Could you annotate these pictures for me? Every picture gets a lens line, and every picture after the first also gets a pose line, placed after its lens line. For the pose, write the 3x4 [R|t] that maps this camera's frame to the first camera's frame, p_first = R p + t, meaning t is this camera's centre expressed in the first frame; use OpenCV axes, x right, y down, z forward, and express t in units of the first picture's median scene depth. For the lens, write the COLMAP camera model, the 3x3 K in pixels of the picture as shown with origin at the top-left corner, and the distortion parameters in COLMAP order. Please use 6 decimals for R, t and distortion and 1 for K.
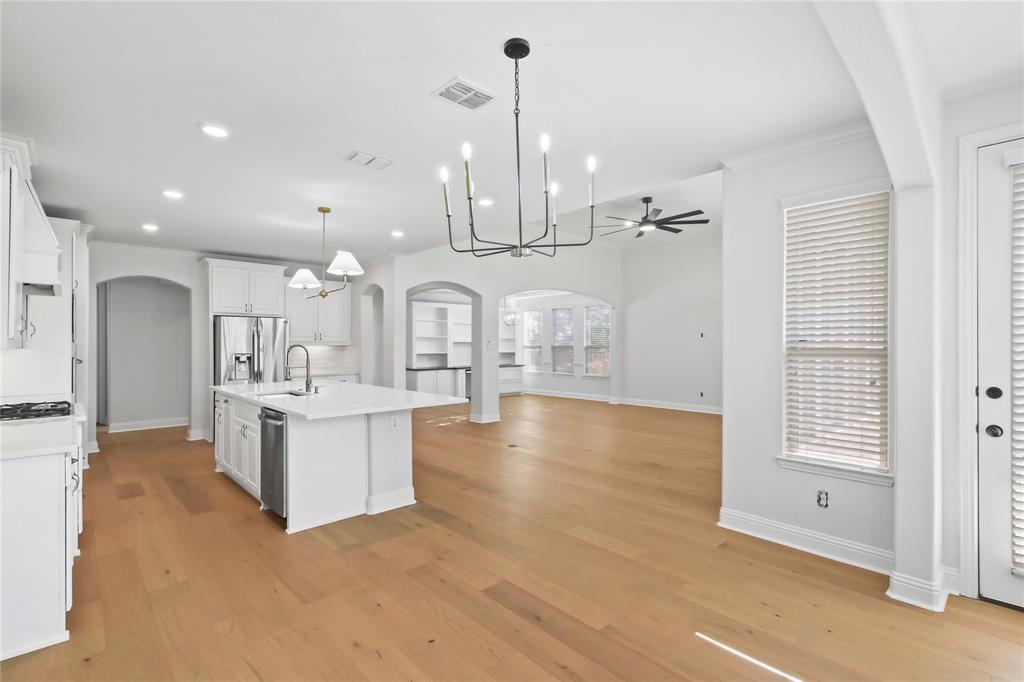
lens RADIAL K [[475.3, 0, 511.6], [0, 475.3, 342.1], [0, 0, 1]] dist [0.009306, -0.003819]
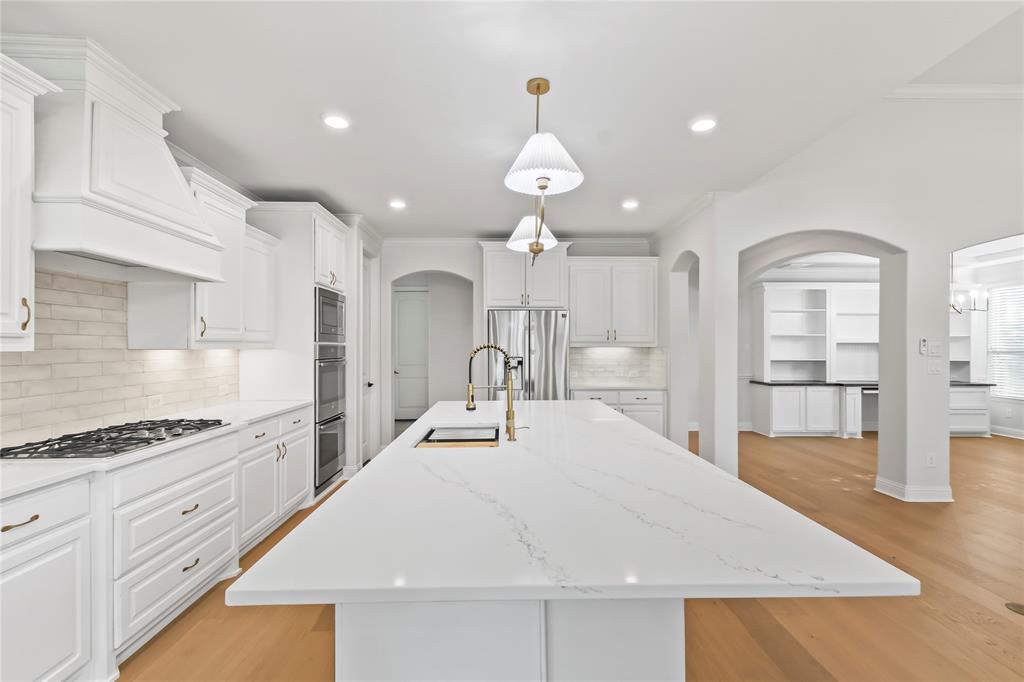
lens RADIAL K [[475.3, 0, 502.5], [0, 475.3, 341.5], [0, 0, 1]] dist [0.009306, -0.003819]
pose [[0.743391, -0.002088, -0.668854, -0.033593], [-0.000731, 0.999992, -0.003934, 0.001325], [0.668857, 0.003414, 0.743383, 0.263286]]
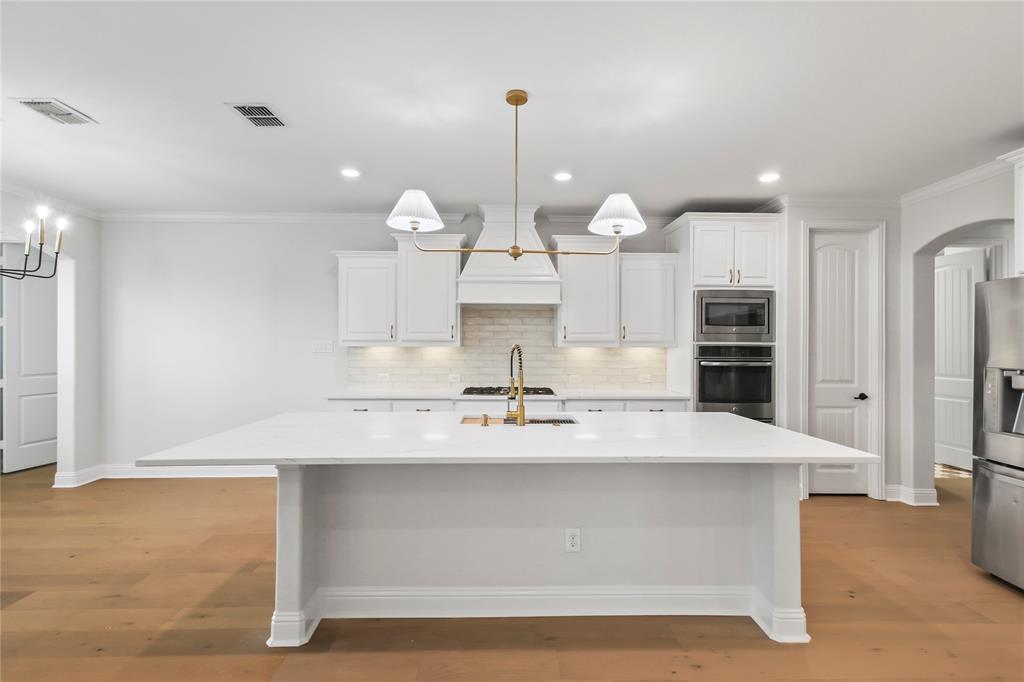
lens RADIAL K [[475.3, 0, 508.6], [0, 475.3, 344.6], [0, 0, 1]] dist [0.009306, -0.003819]
pose [[-0.661912, 0.004504, -0.749568, 0.006575], [0.003248, 0.999990, 0.003140, 0.001194], [0.749575, -0.000356, -0.661920, 0.564290]]
